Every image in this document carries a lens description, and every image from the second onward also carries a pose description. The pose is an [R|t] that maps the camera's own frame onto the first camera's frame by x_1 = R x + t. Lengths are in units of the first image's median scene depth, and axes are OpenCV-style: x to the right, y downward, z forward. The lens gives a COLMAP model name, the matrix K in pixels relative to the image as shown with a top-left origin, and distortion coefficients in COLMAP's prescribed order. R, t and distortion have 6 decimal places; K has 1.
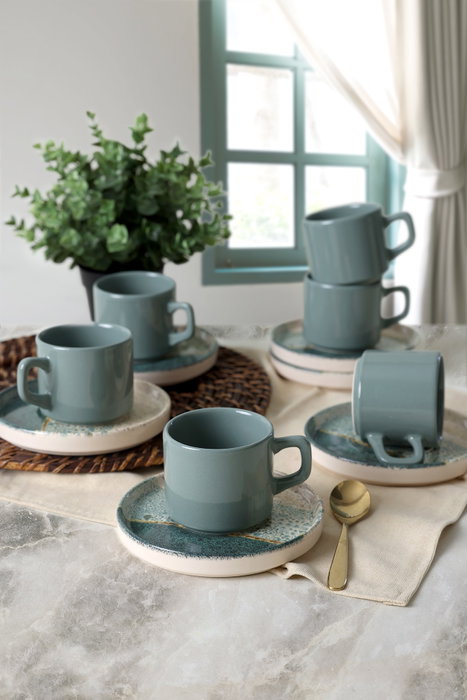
lens RADIAL K [[2234.9, 0, 233.5], [0, 2234.9, 350.0], [0, 0, 1]] dist [-0.050429, -0.286686]
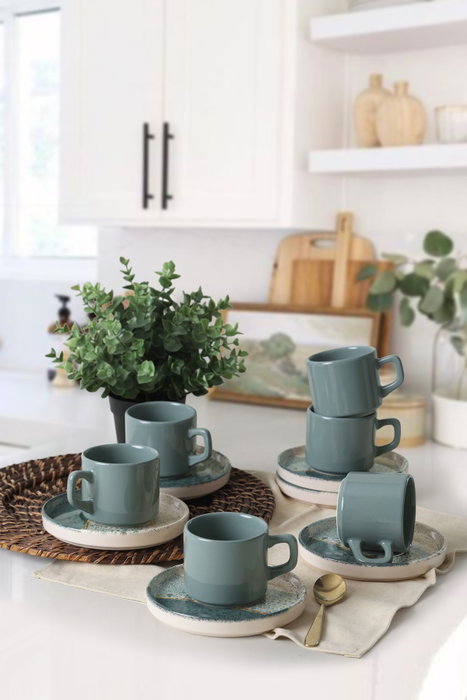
lens RADIAL K [[2234.9, 0, 233.5], [0, 2234.9, 350.0], [0, 0, 1]] dist [-0.050429, -0.286686]
pose [[0.999680, 0.023629, -0.009042, 0.004763], [-0.024103, 0.998115, -0.056443, 0.003917], [0.007692, 0.056643, 0.998365, -0.215671]]
